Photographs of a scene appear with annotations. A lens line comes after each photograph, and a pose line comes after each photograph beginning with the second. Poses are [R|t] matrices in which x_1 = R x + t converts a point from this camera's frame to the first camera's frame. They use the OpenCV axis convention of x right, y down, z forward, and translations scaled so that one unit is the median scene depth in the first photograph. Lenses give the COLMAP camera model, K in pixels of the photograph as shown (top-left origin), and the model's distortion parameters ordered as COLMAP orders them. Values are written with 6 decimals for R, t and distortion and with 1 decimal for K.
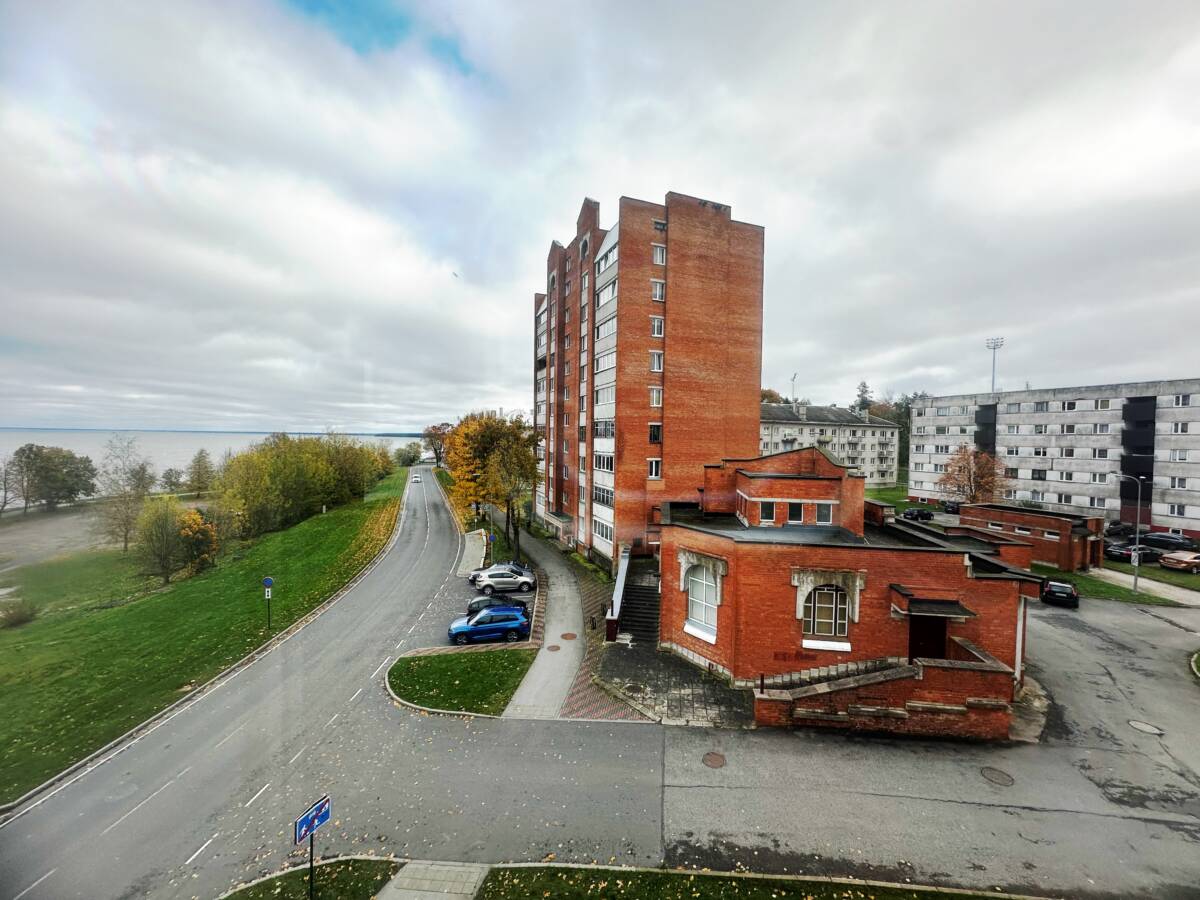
lens RADIAL K [[472.3, 0, 598.5], [0, 472.3, 448.4], [0, 0, 1]] dist [-0.001760, 0.000045]
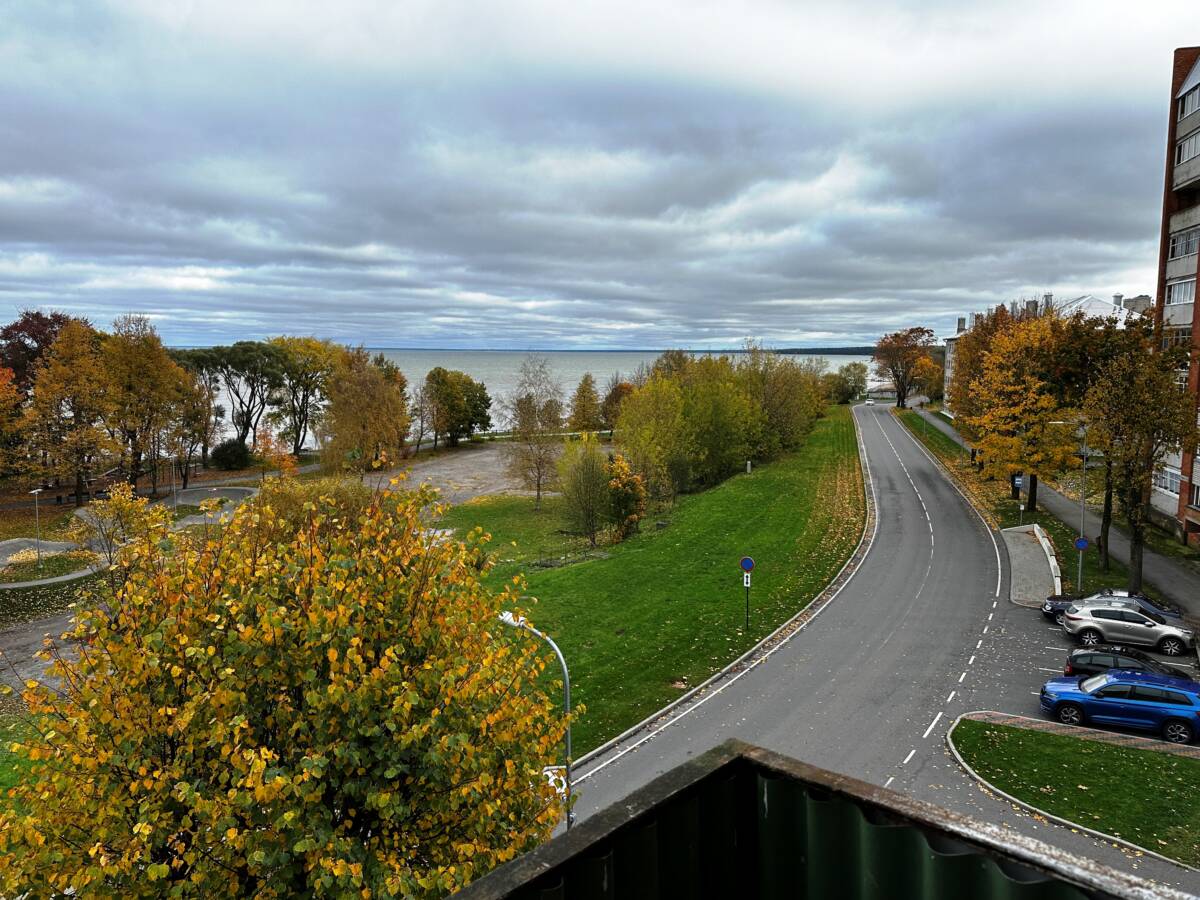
lens RADIAL K [[823.9, 0, 591.1], [0, 823.9, 447.9], [0, 0, 1]] dist [0.048215, -0.055058]
pose [[0.793795, 0.058078, -0.605406, -0.112530], [-0.004059, 0.995914, 0.090218, -0.000325], [0.608172, -0.069157, 0.790787, -0.079827]]
